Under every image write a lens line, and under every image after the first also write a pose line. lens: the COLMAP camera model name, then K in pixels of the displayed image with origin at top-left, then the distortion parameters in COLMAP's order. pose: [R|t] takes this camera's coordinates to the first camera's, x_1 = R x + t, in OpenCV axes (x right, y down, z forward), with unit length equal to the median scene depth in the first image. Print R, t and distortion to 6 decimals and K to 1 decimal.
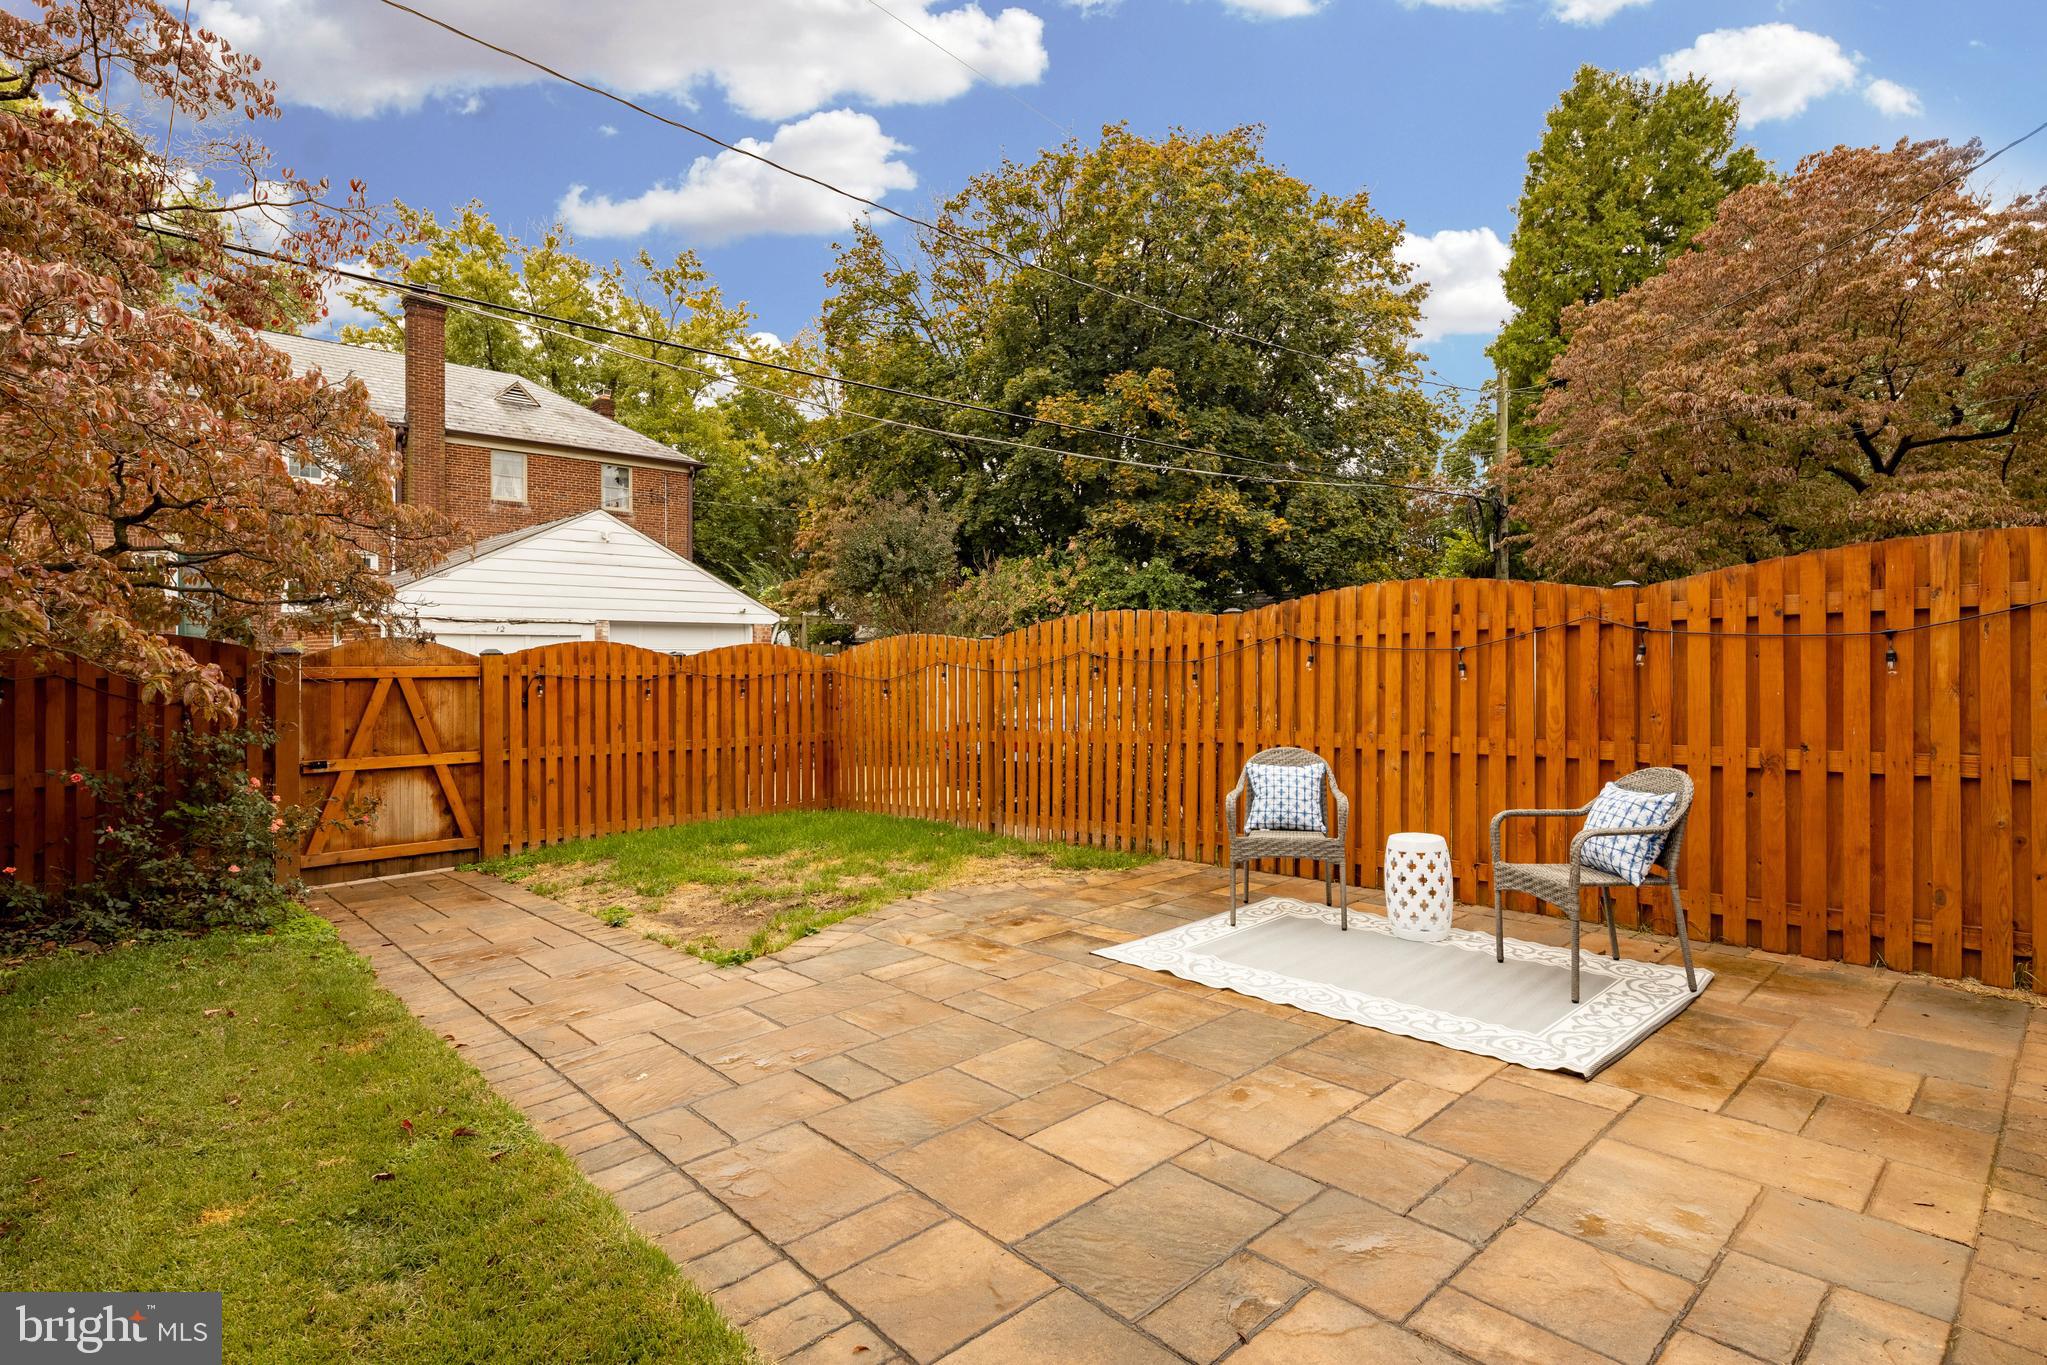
lens RADIAL K [[1009.4, 0, 1025.3], [0, 1009.4, 662.6], [0, 0, 1]] dist [0.006045, -0.005655]
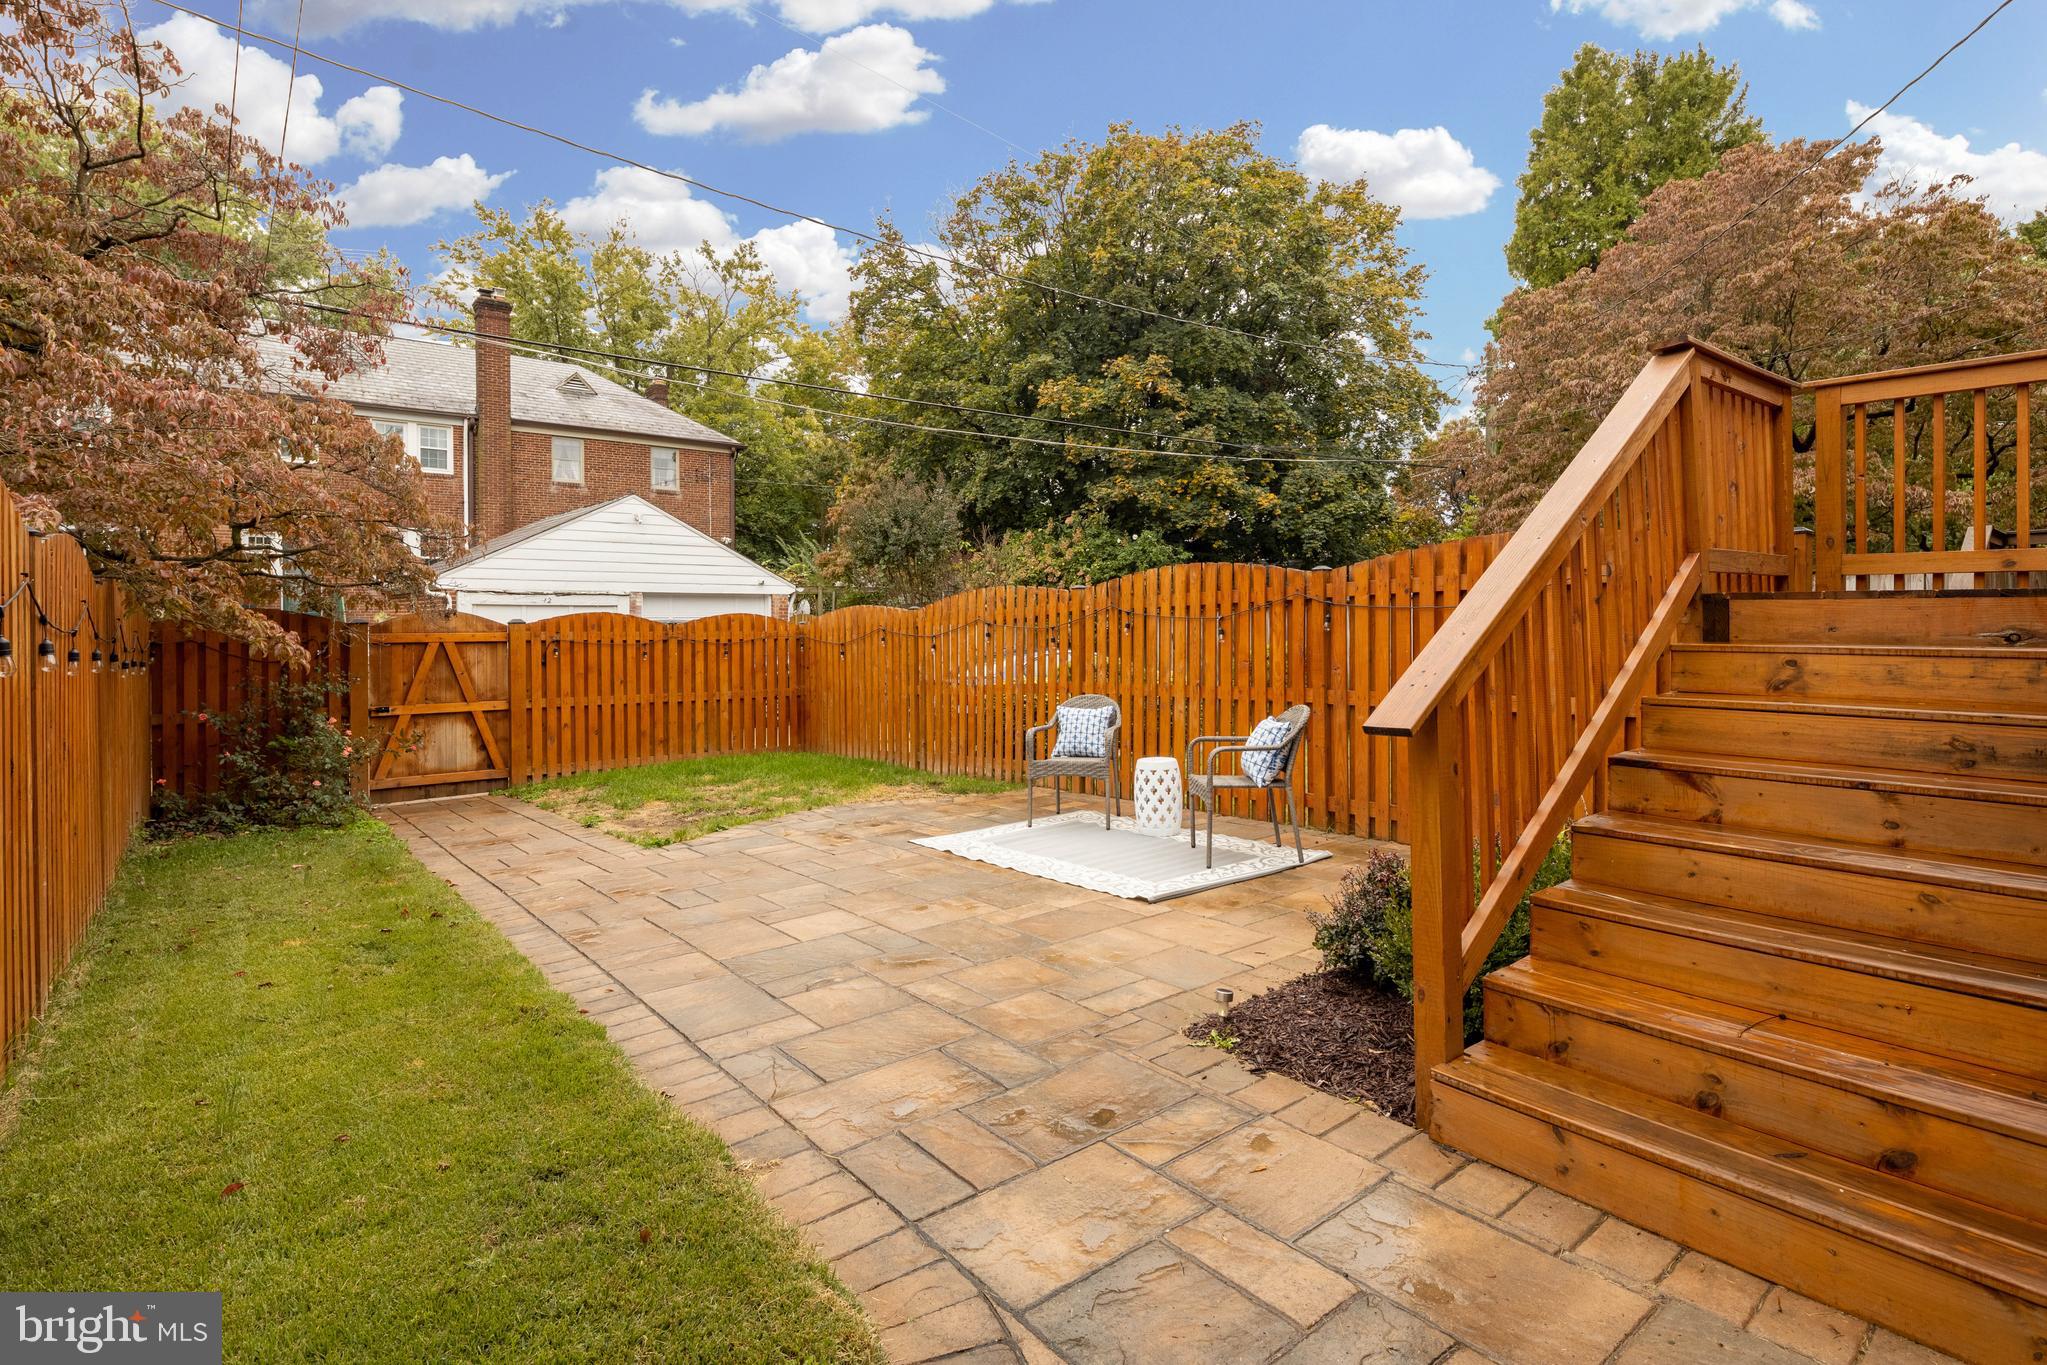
lens RADIAL K [[1009.4, 0, 1023.2], [0, 1009.4, 632.5], [0, 0, 1]] dist [0.006045, -0.005655]
pose [[0.997711, -0.001855, -0.067597, 0.155420], [0.002148, 0.999989, 0.004253, -0.000546], [0.067589, -0.004389, 0.997704, -0.176080]]
